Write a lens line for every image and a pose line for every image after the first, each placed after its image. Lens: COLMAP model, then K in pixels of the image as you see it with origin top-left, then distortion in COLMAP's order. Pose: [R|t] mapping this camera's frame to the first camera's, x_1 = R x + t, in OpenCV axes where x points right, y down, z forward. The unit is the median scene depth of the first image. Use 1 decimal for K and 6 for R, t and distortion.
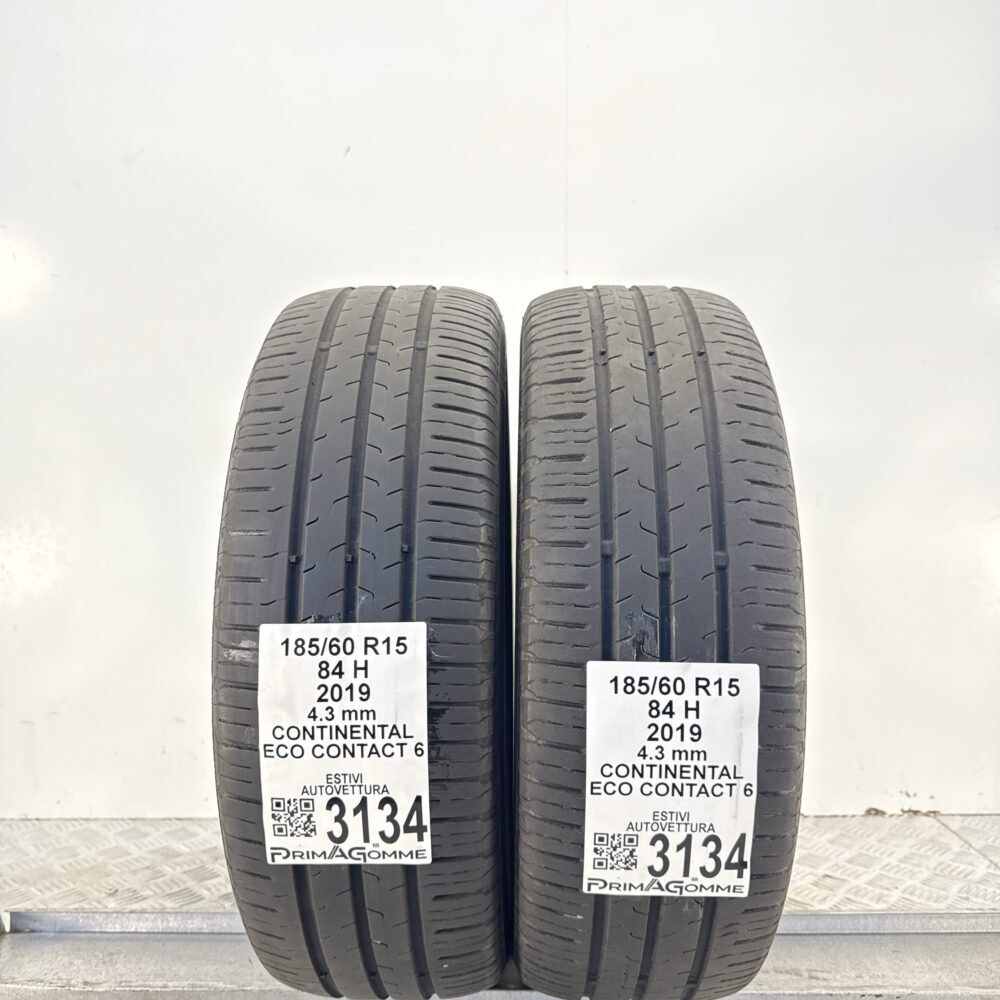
lens RADIAL K [[978.6, 0, 500.0], [0, 978.6, 500.0], [0, 0, 1]] dist [0.151364, -0.423688]
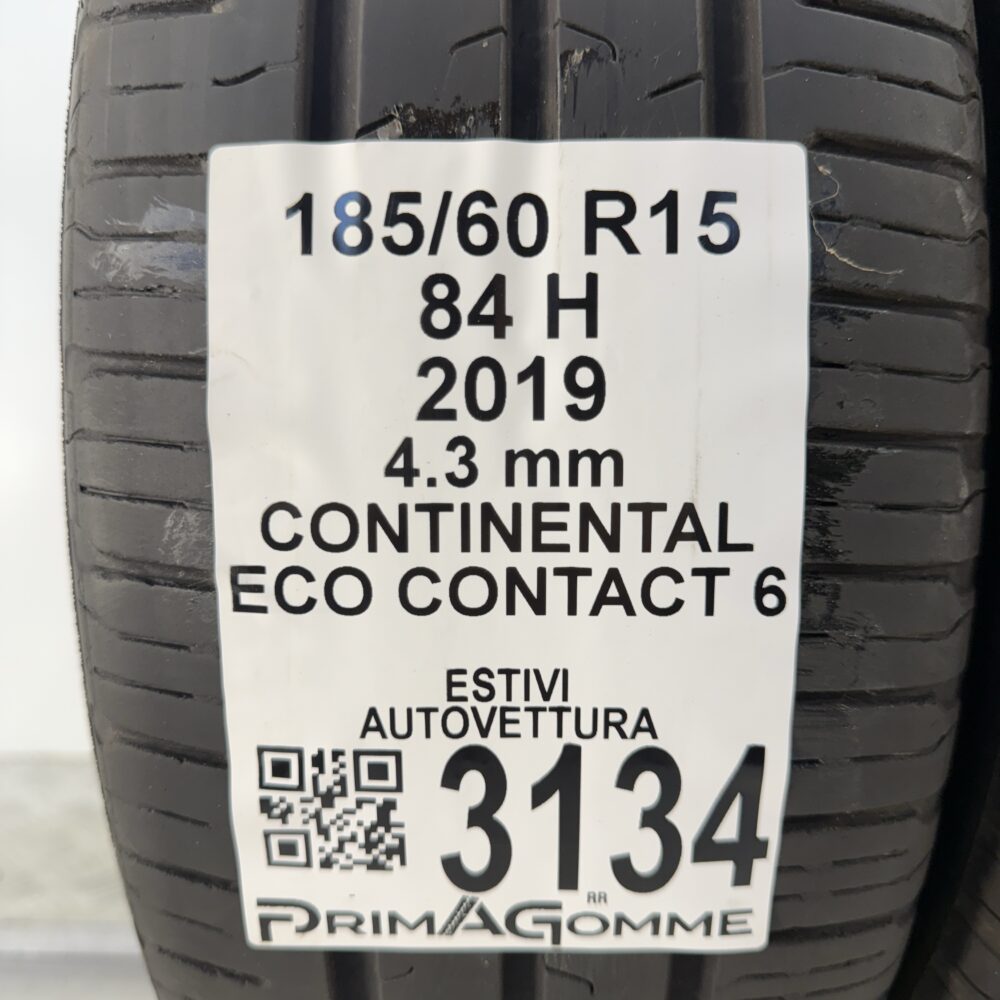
lens RADIAL K [[952.7, 0, 502.4], [0, 952.7, 493.4], [0, 0, 1]] dist [0.140120, -0.308769]
pose [[0.999806, 0.011439, 0.016056, -0.163984], [-0.012632, 0.997010, 0.076236, 0.203065], [-0.015136, -0.076424, 0.996961, 0.720938]]
